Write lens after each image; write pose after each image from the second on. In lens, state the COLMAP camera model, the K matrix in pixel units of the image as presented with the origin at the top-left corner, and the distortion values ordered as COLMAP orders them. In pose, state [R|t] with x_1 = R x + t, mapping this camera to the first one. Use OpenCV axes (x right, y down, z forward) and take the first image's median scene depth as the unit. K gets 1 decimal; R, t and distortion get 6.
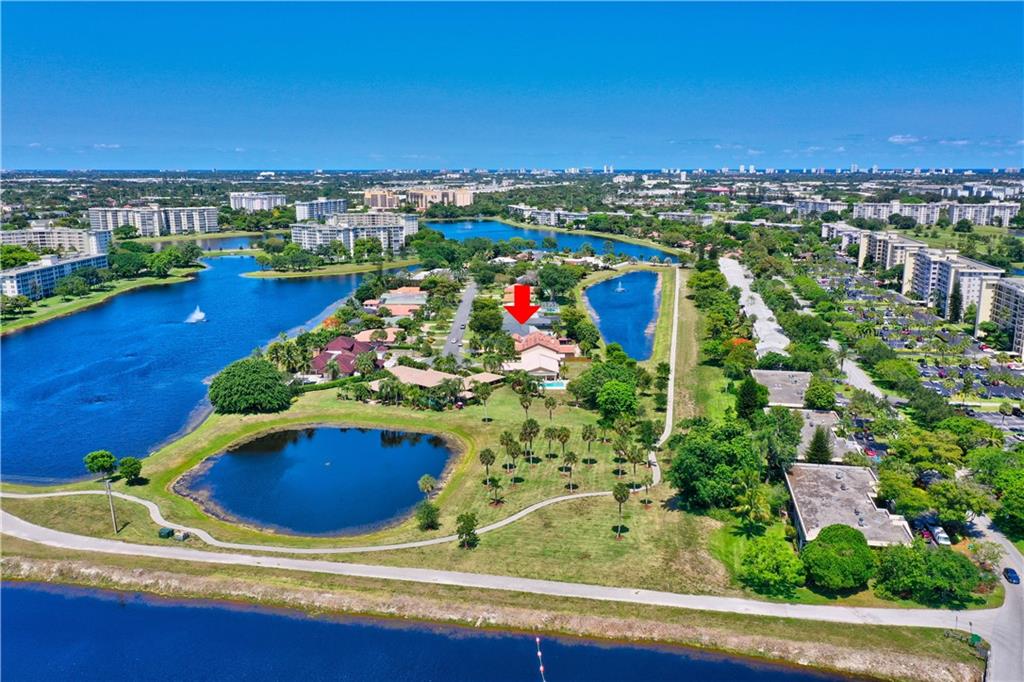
lens RADIAL K [[869.4, 0, 512.0], [0, 869.4, 341.0], [0, 0, 1]] dist [0.011018, 0.006235]
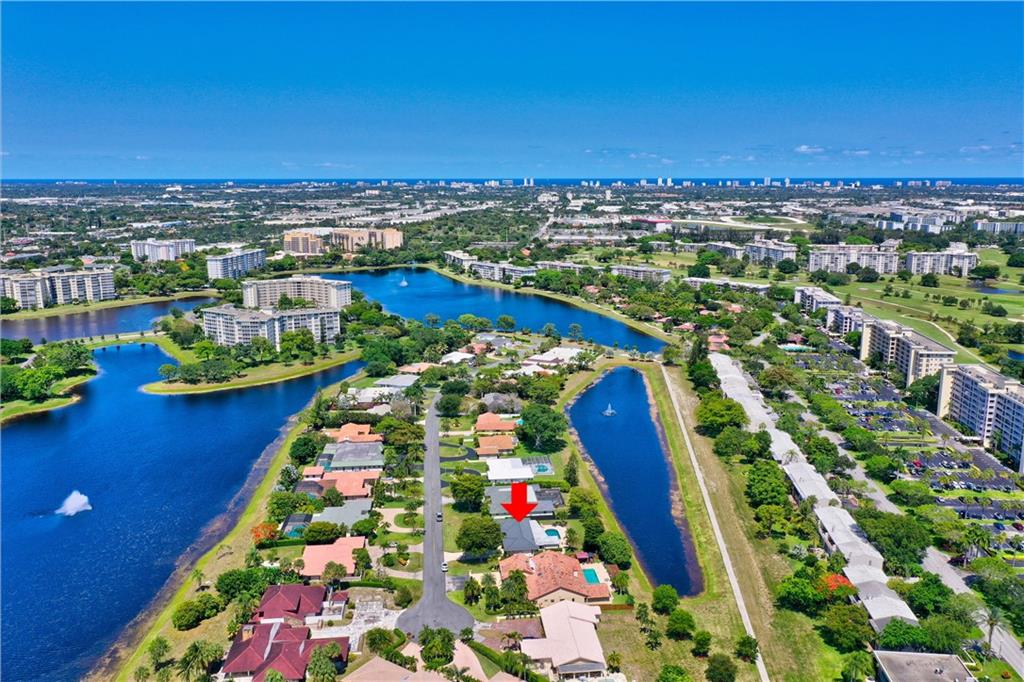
lens RADIAL K [[869.4, 0, 512.0], [0, 869.4, 341.0], [0, 0, 1]] dist [0.011018, 0.006235]
pose [[0.995492, -0.016842, 0.093341, -0.027088], [0.017504, 0.999827, -0.006285, -0.072467], [-0.093219, 0.007890, 0.995614, 0.102420]]
